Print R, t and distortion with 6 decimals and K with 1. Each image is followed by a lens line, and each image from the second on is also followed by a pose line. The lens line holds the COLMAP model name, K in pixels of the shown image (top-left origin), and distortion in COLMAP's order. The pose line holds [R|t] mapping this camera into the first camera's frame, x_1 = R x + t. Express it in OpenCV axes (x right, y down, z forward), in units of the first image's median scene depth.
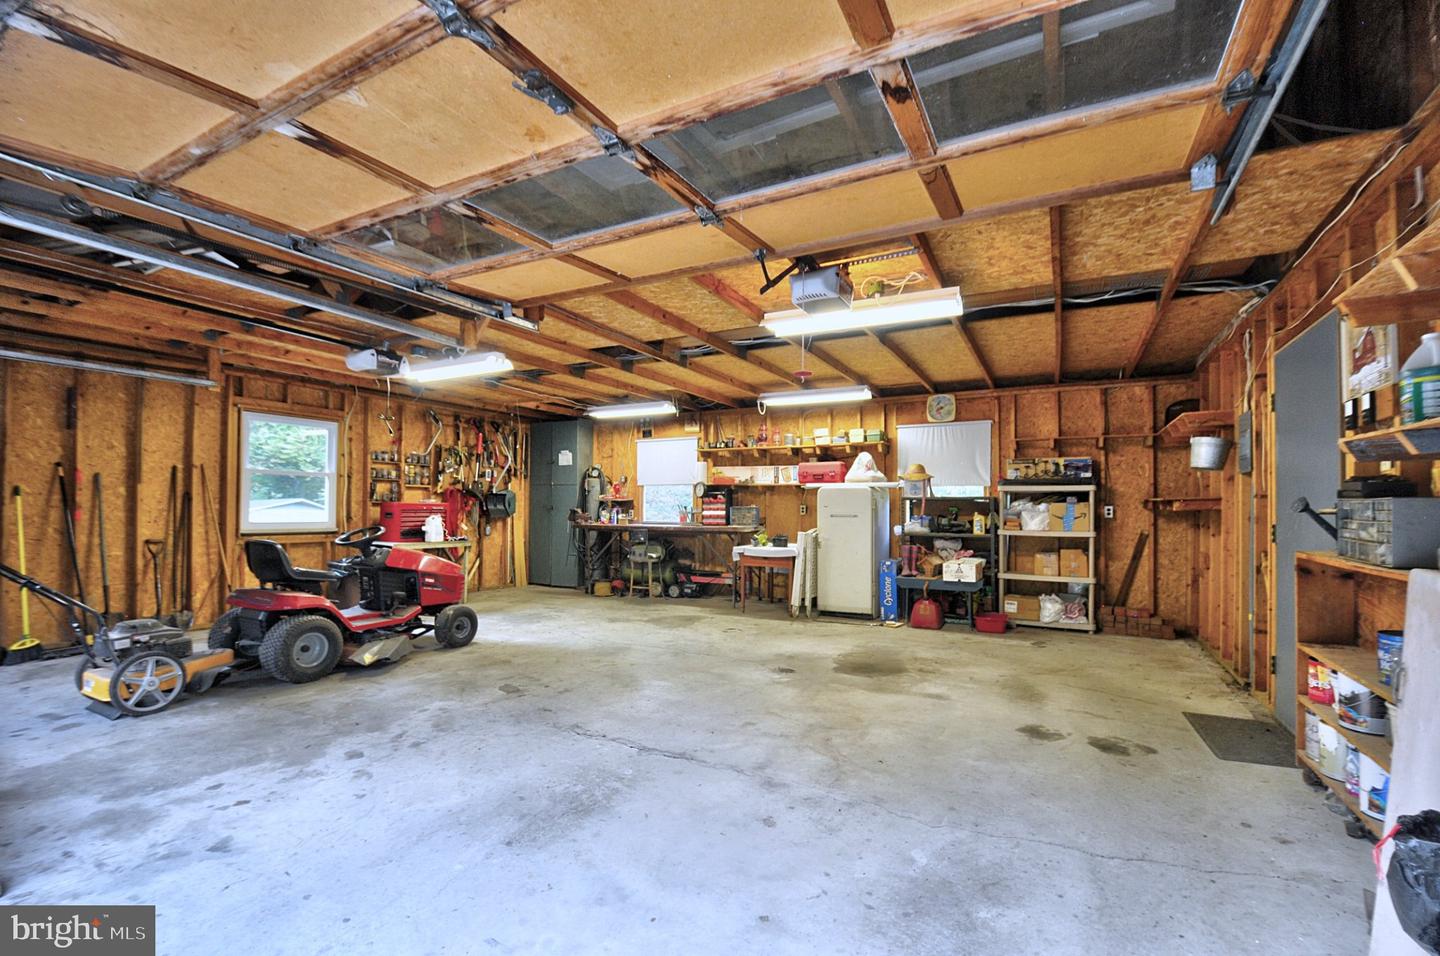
lens RADIAL K [[622.4, 0, 736.8], [0, 622.4, 503.2], [0, 0, 1]] dist [0.009198, -0.019679]
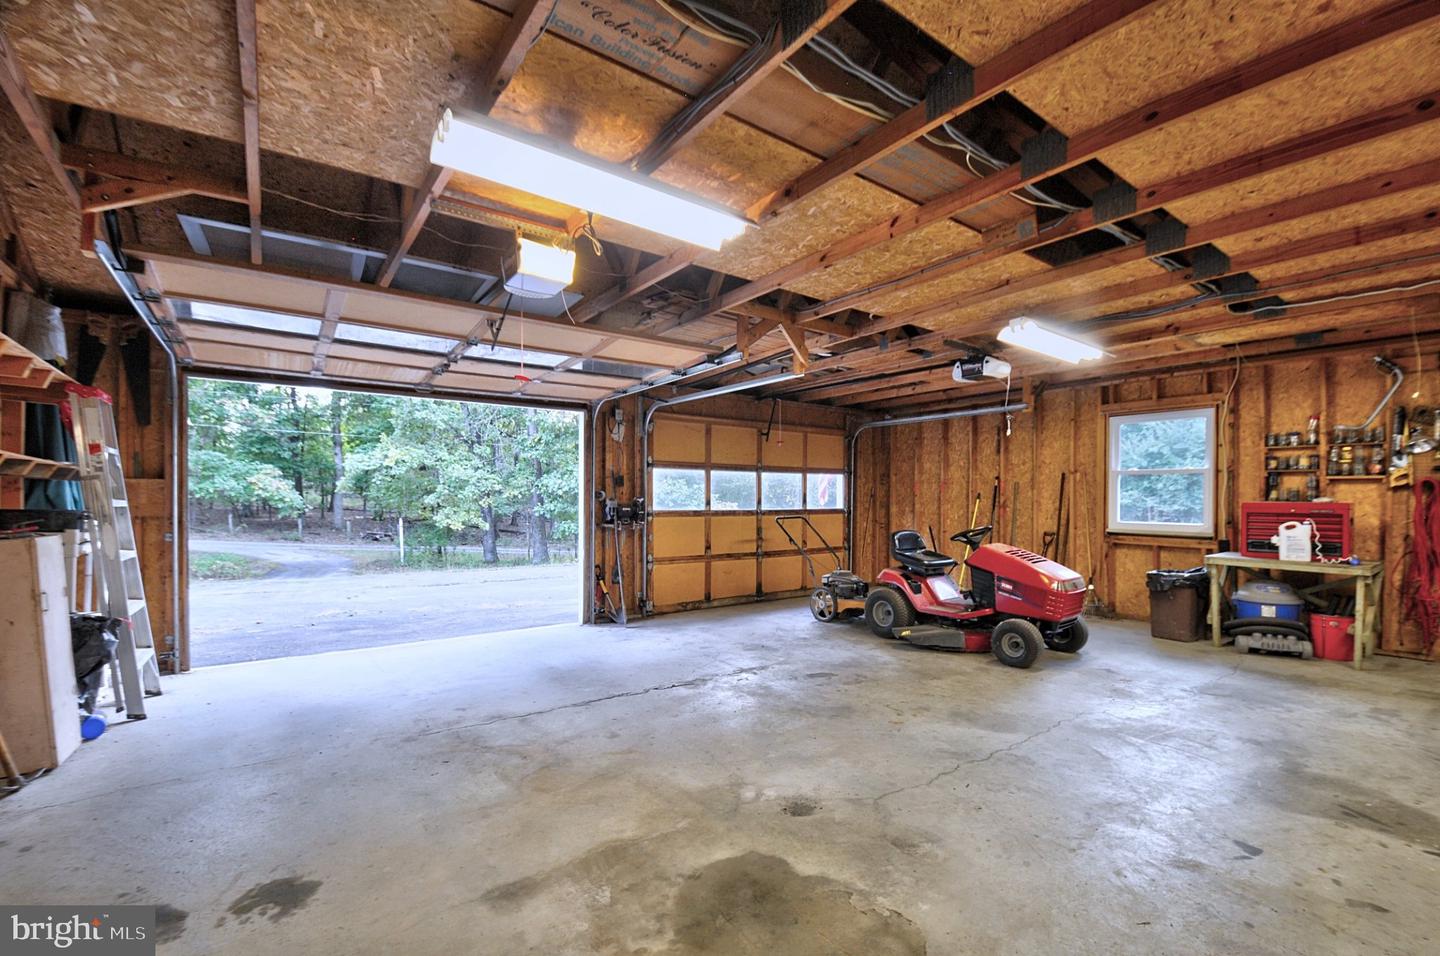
lens RADIAL K [[622.4, 0, 736.8], [0, 622.4, 503.2], [0, 0, 1]] dist [0.009198, -0.019679]
pose [[-0.433936, -0.001570, -0.900942, 0.633922], [-0.001759, 0.999998, -0.000895, 0.001816], [0.900942, 0.001196, -0.433938, 1.265944]]
